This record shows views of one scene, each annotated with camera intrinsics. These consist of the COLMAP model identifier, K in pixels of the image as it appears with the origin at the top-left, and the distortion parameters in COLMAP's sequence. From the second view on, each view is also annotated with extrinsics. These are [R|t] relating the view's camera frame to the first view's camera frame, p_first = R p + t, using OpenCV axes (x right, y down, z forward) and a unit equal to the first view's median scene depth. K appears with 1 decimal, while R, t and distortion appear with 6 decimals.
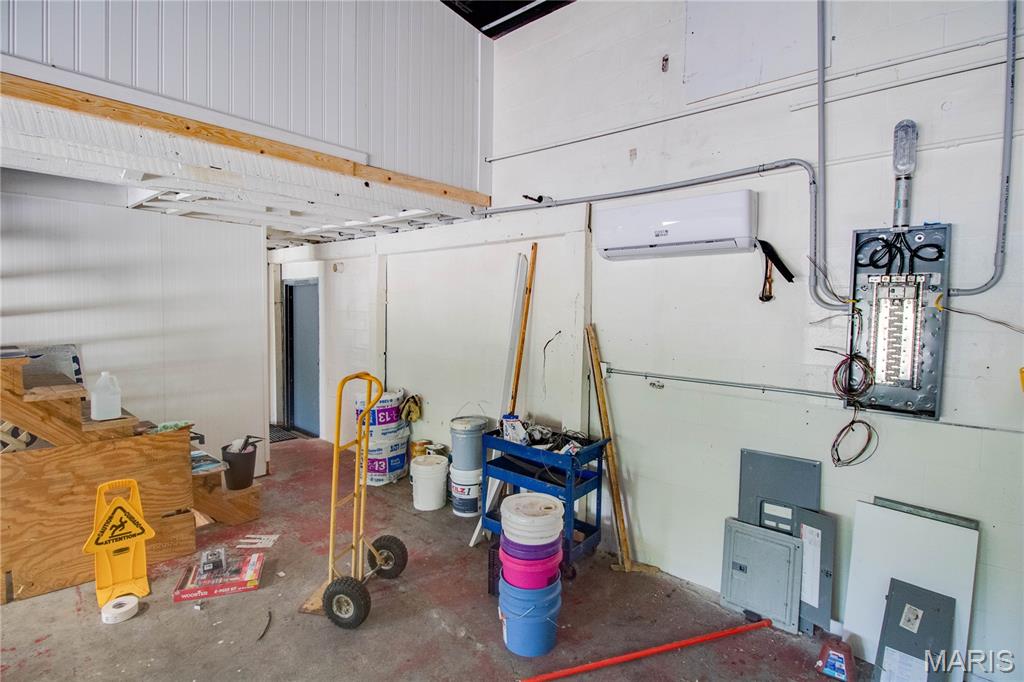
lens RADIAL K [[491.4, 0, 501.7], [0, 491.4, 326.0], [0, 0, 1]] dist [-0.005950, -0.007142]
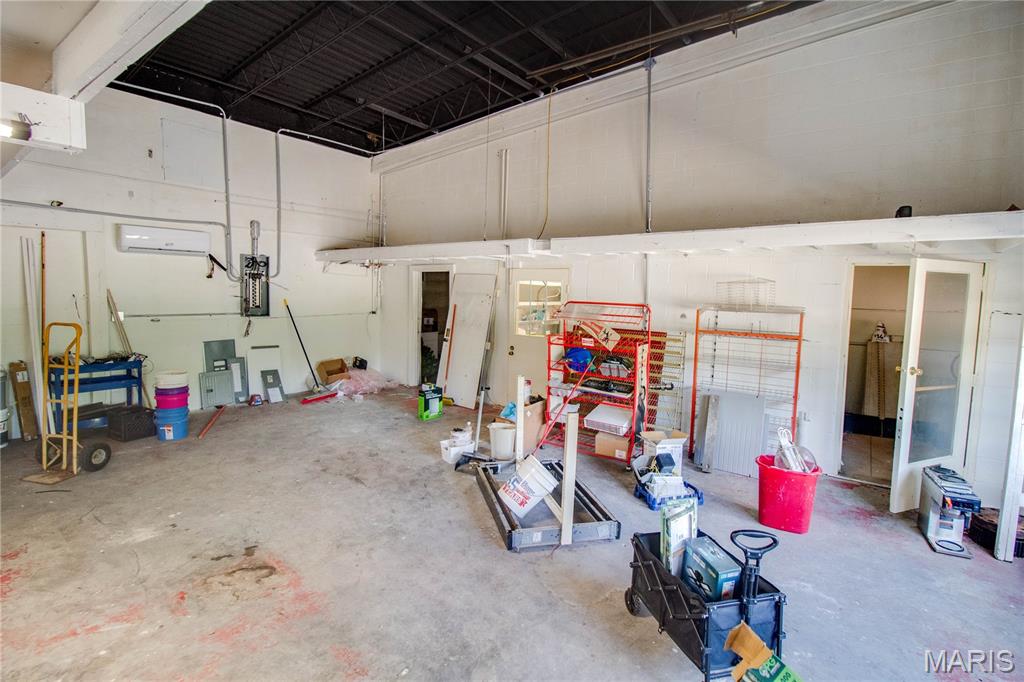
lens RADIAL K [[491.4, 0, 519.0], [0, 491.4, 333.7], [0, 0, 1]] dist [-0.005950, -0.007142]
pose [[-0.072541, -0.107451, 0.991561, -2.150853], [0.009428, 0.994061, 0.108411, -0.027780], [-0.997321, 0.017212, -0.071097, -0.368126]]
